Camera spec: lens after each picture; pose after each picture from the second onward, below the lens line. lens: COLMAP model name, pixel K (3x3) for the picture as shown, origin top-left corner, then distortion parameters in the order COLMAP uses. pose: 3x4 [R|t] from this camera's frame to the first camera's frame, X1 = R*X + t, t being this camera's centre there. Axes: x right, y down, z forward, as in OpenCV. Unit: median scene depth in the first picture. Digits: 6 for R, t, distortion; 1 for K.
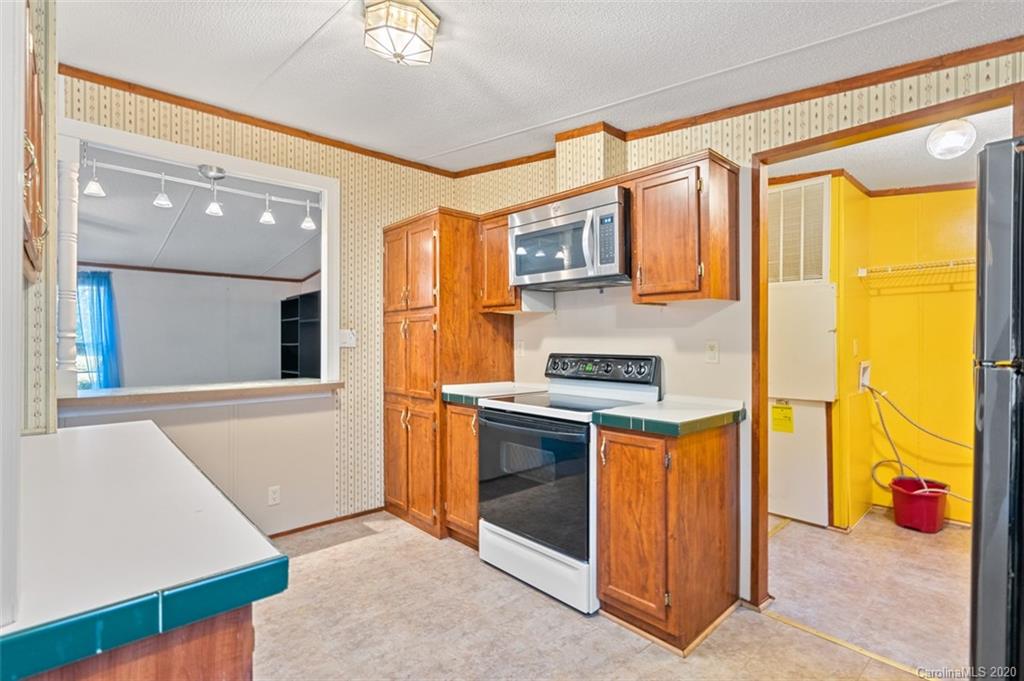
lens RADIAL K [[478.5, 0, 511.7], [0, 478.5, 341.1], [0, 0, 1]] dist [-0.002210, 0.001130]
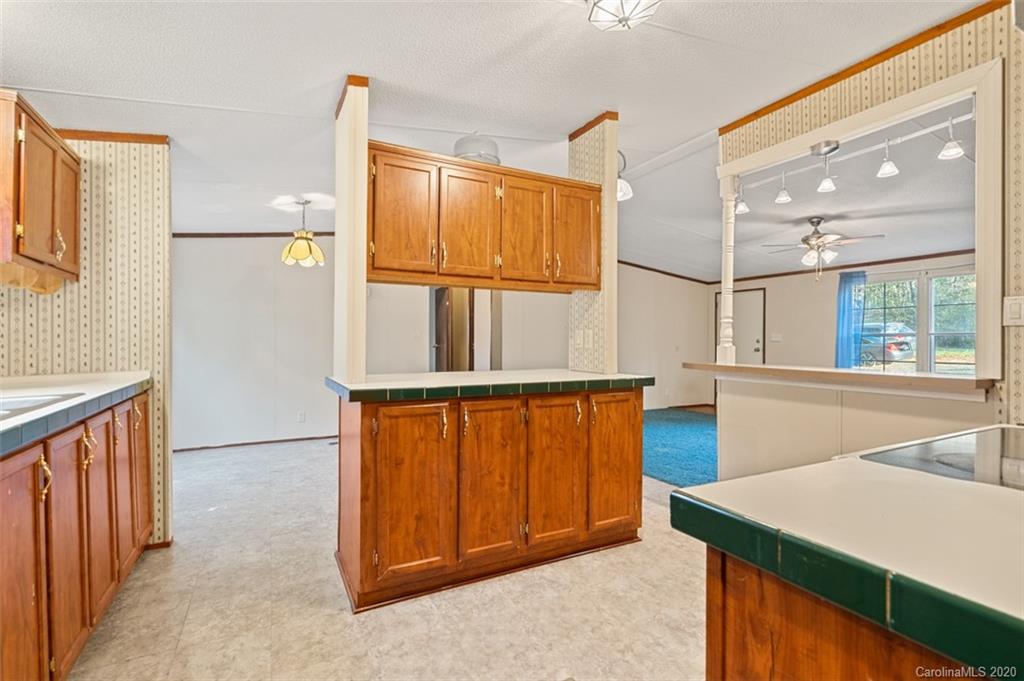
lens RADIAL K [[478.5, 0, 513.2], [0, 478.5, 340.6], [0, 0, 1]] dist [-0.002210, 0.001130]
pose [[-0.249701, 0.000508, -0.968323, 0.707883], [-0.003256, 0.999994, 0.001364, 0.056755], [0.968317, 0.003493, -0.249698, 0.942243]]
